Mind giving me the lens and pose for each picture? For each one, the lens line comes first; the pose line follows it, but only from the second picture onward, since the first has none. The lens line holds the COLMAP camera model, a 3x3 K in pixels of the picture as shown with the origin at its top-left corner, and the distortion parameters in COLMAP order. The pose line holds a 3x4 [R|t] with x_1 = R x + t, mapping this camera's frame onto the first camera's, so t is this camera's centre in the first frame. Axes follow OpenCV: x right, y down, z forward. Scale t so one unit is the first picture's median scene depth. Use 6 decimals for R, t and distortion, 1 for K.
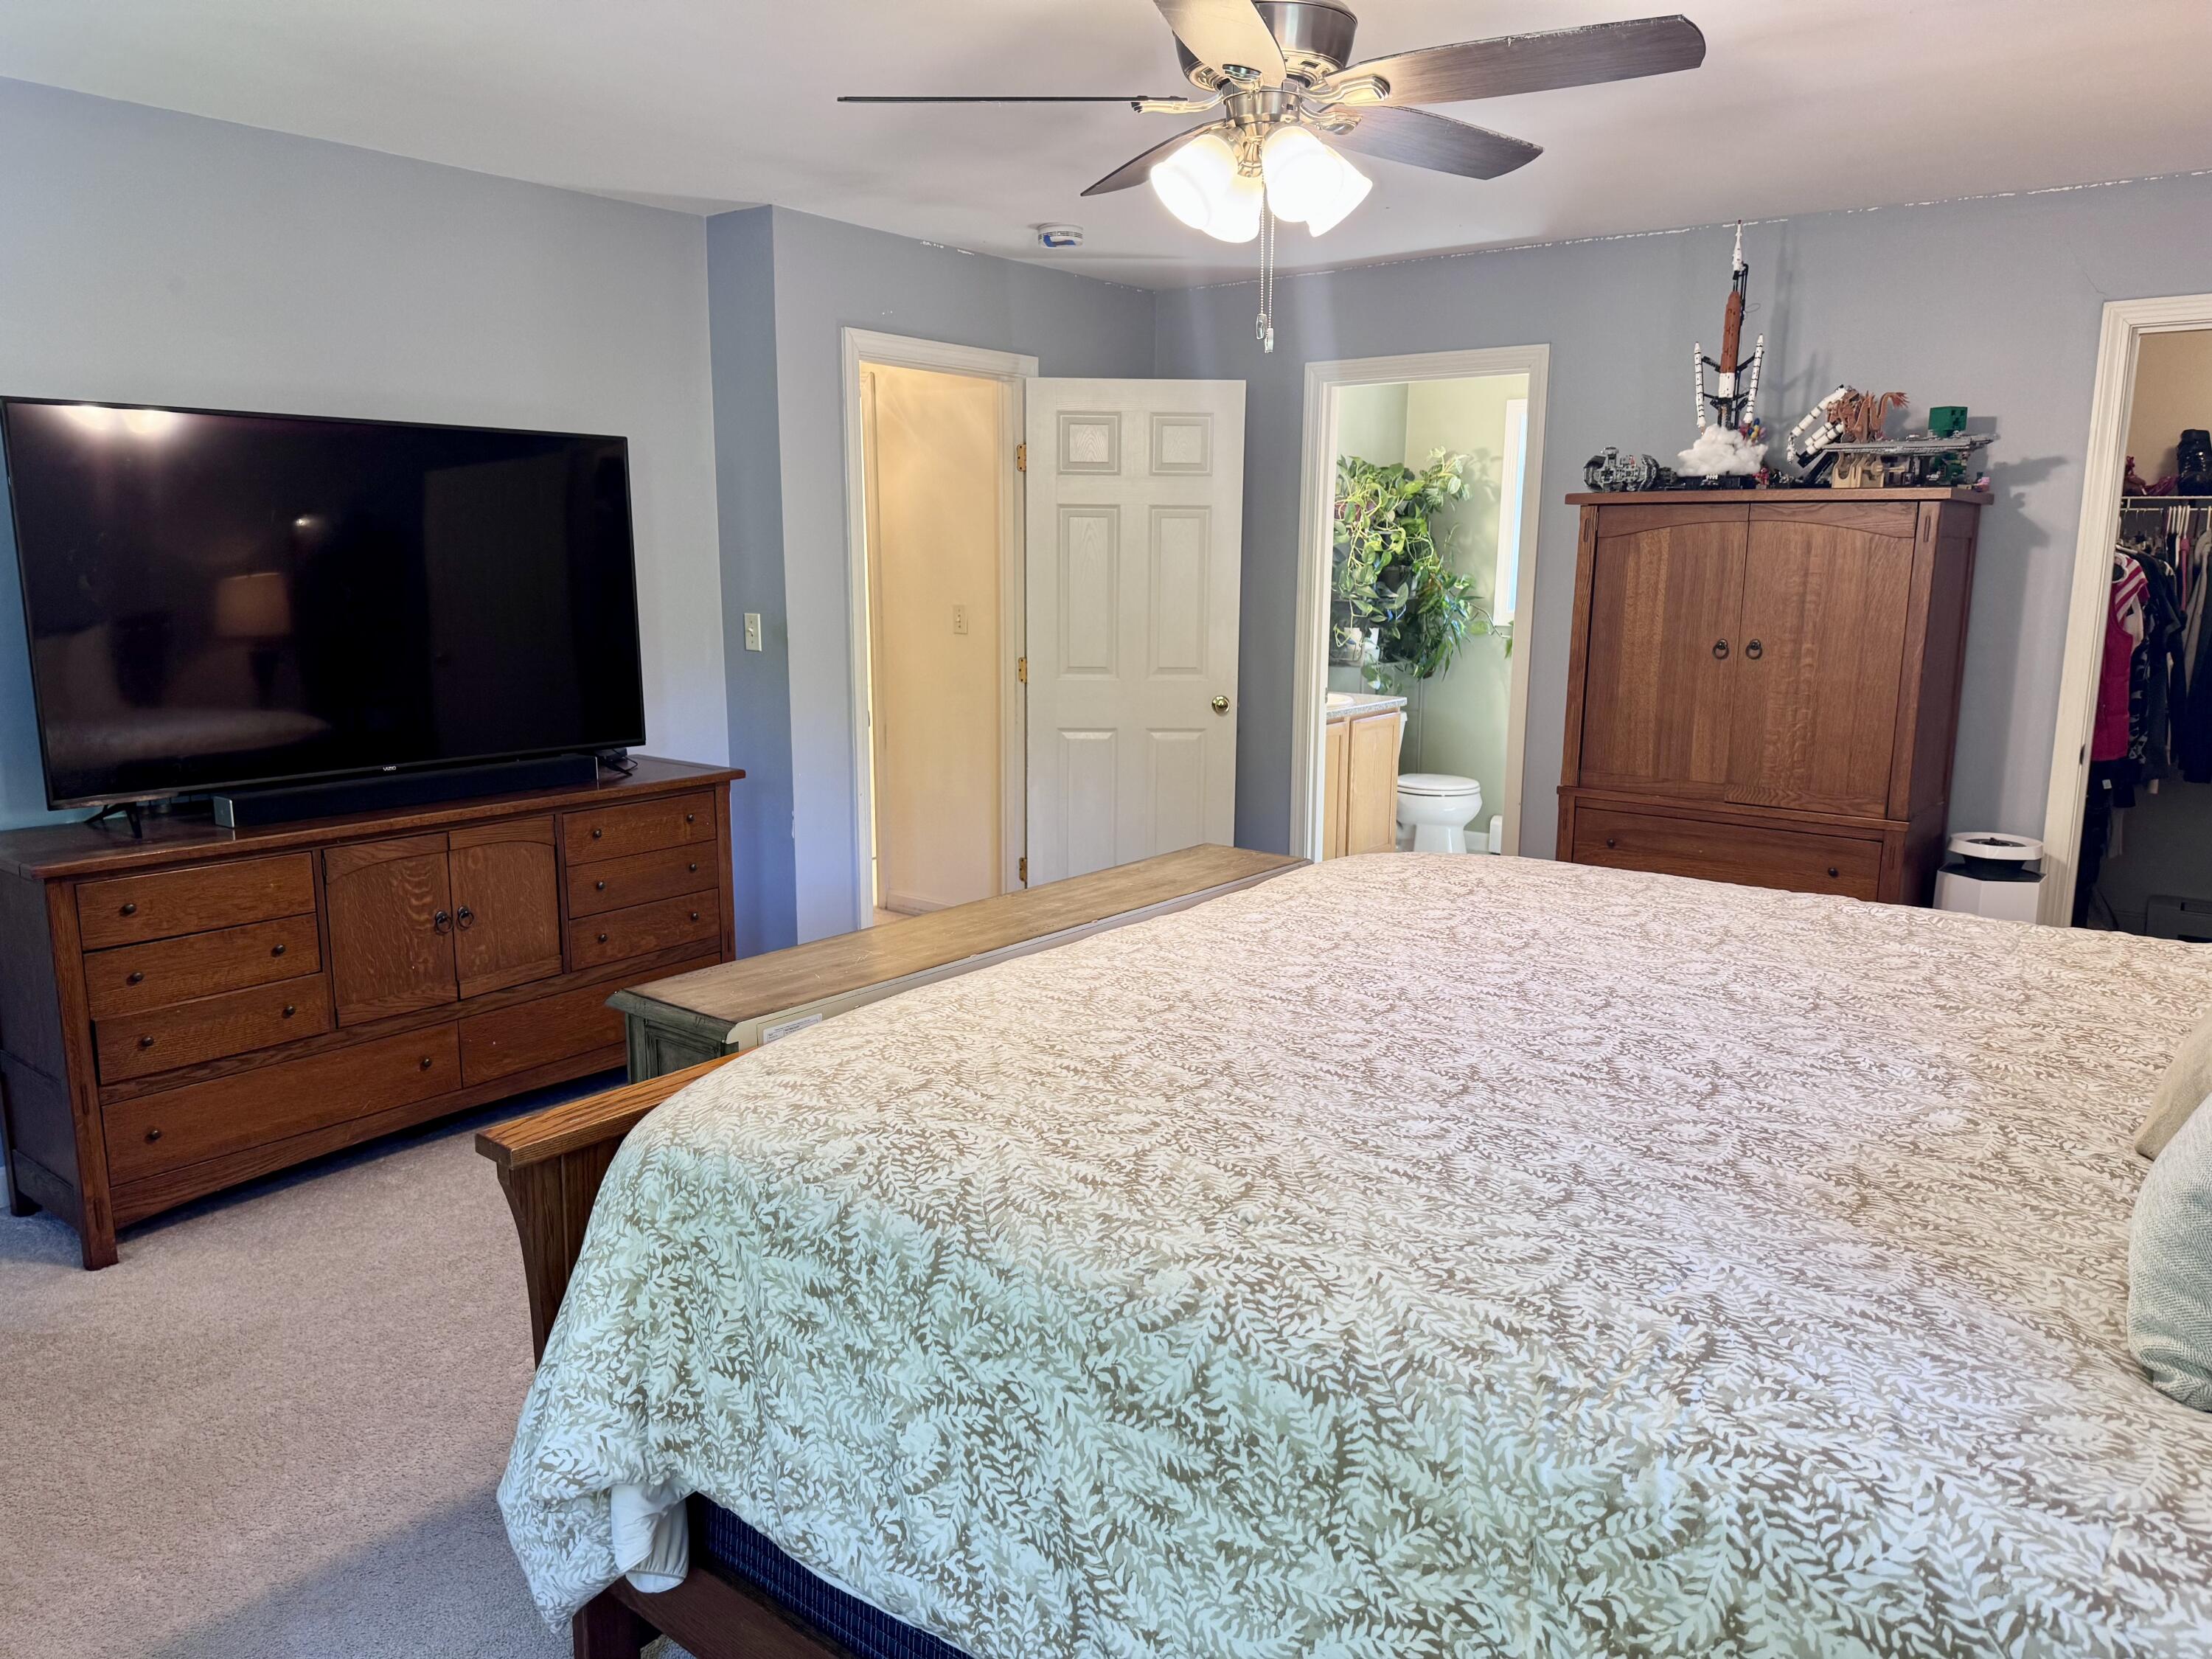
lens RADIAL K [[1539.9, 0, 1175.2], [0, 1539.9, 825.3], [0, 0, 1]] dist [0.162448, -0.368595]
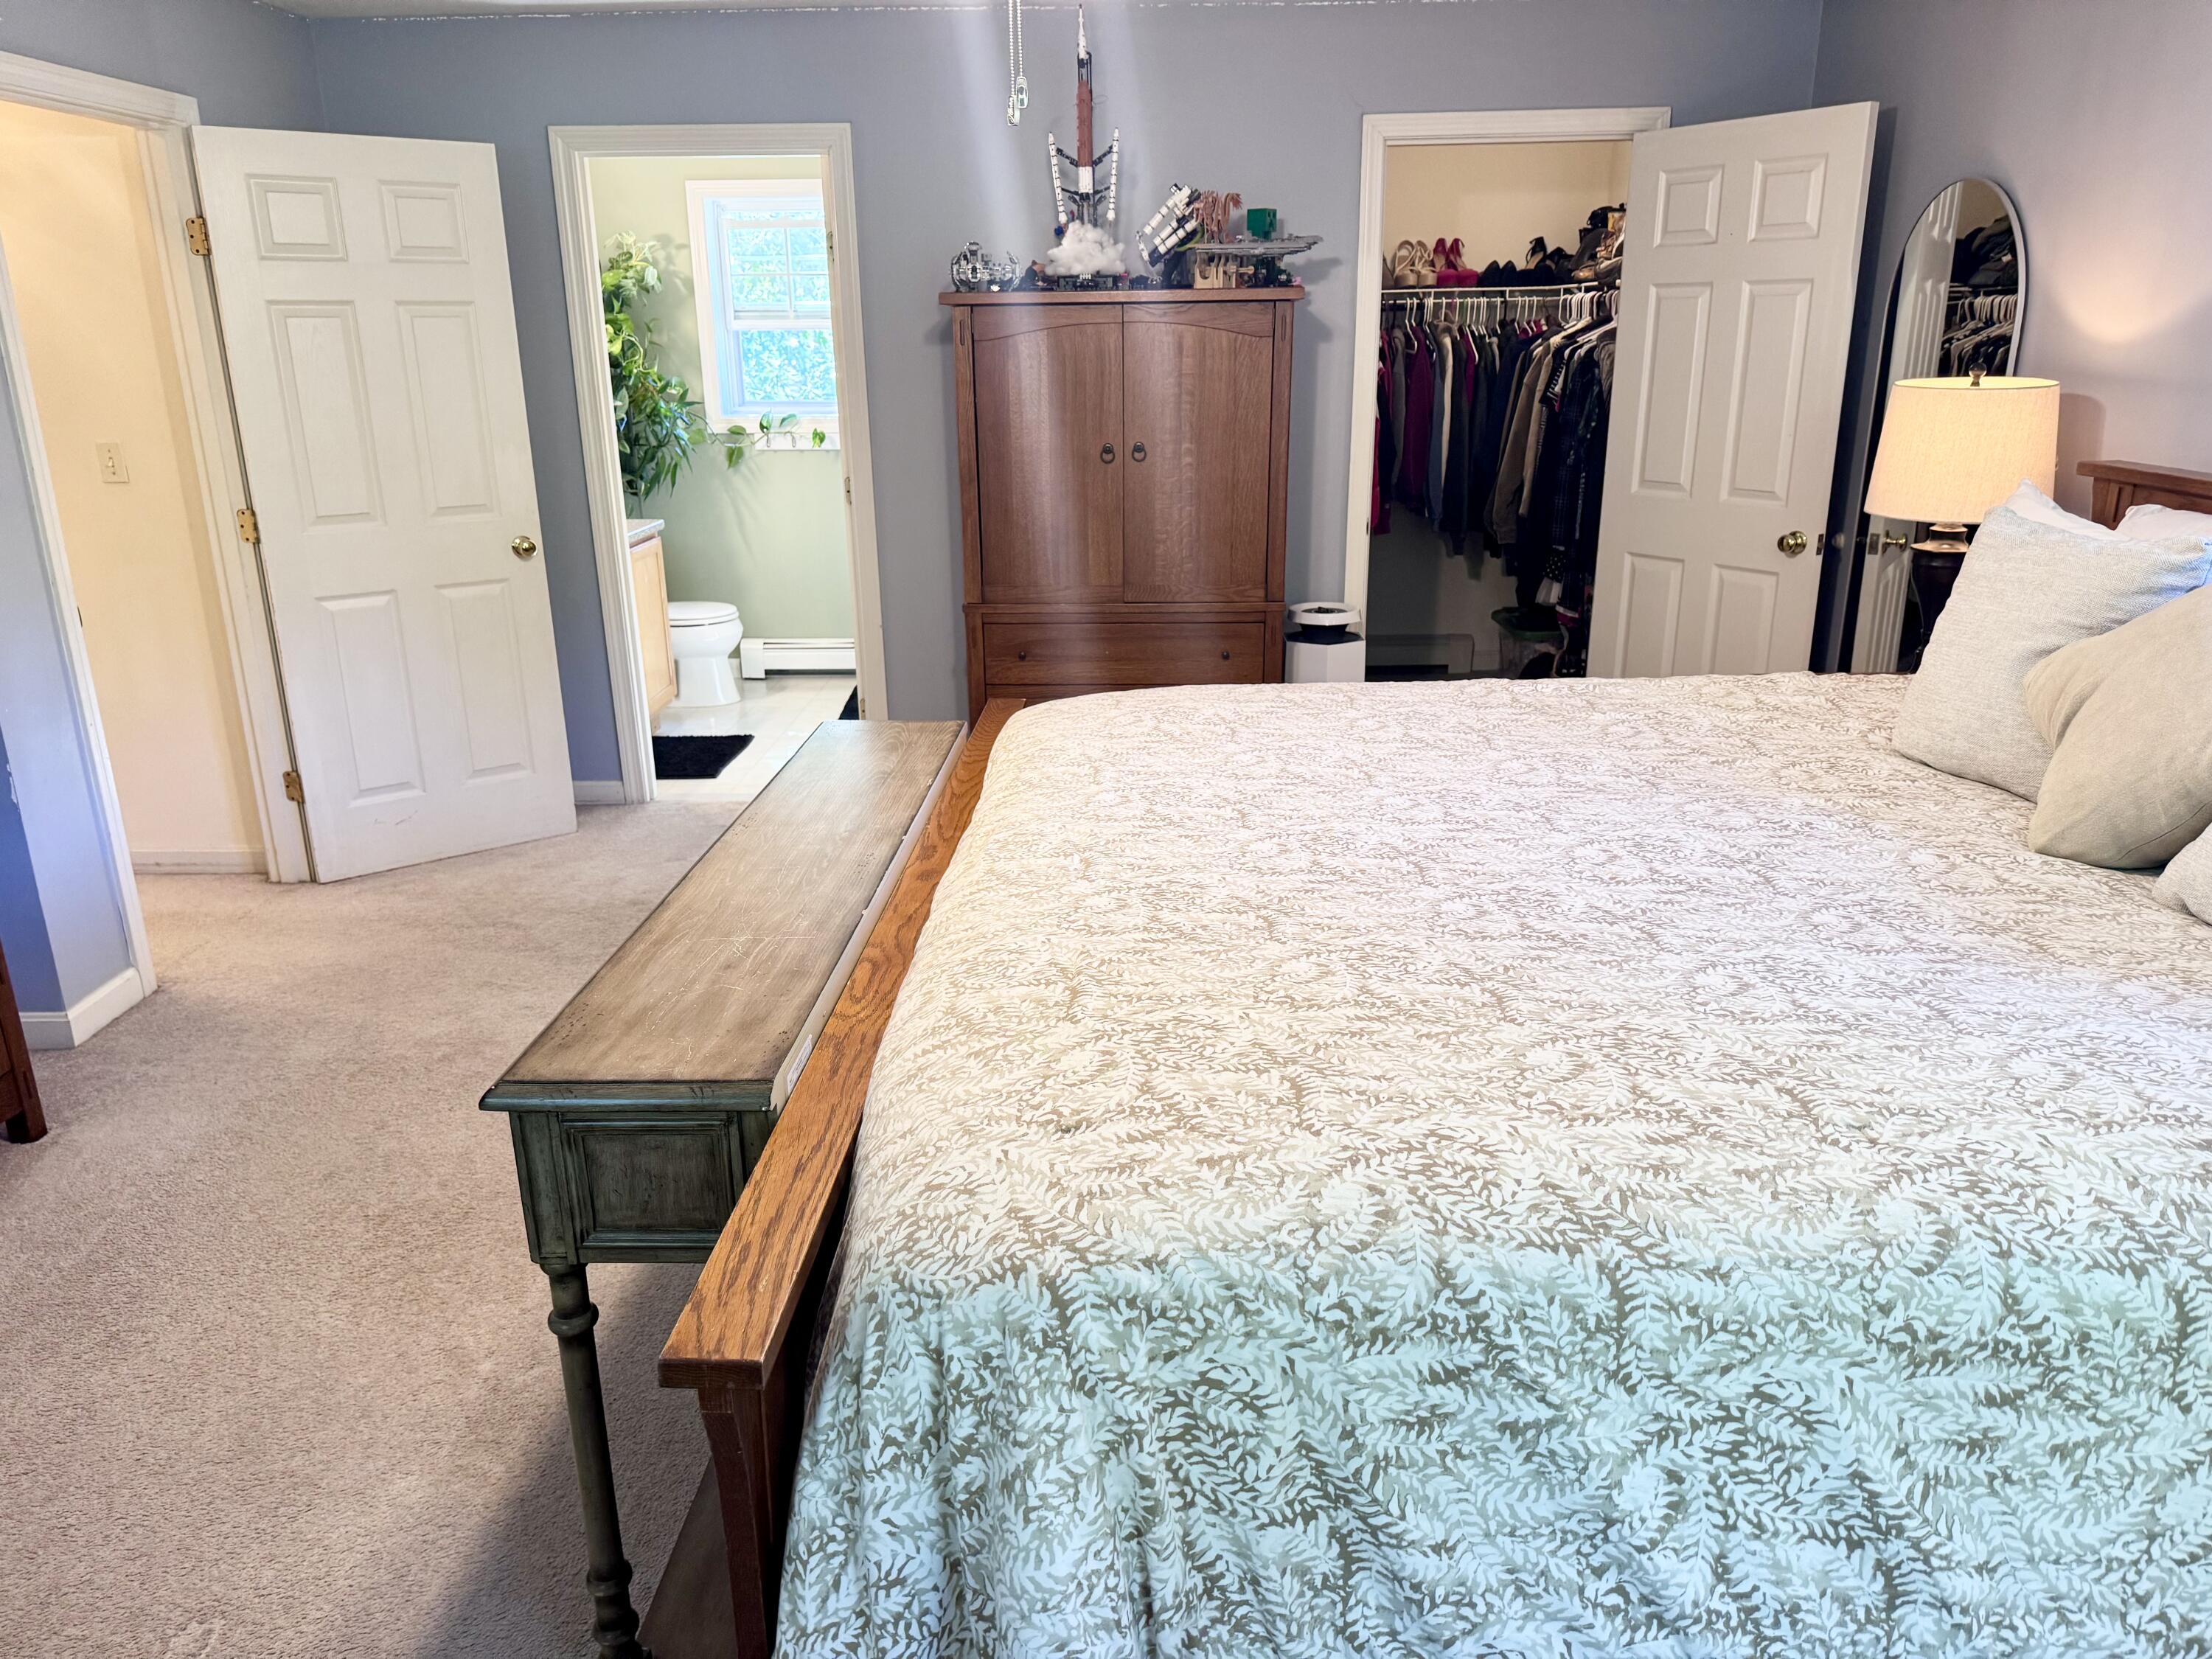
lens RADIAL K [[1517.3, 0, 1118.0], [0, 1517.3, 827.0], [0, 0, 1]] dist [0.041678, -0.061172]
pose [[0.804777, -0.196733, 0.560027, -0.603919], [0.119990, 0.977919, 0.171105, -0.099642], [-0.581323, -0.070504, 0.810613, 0.408211]]
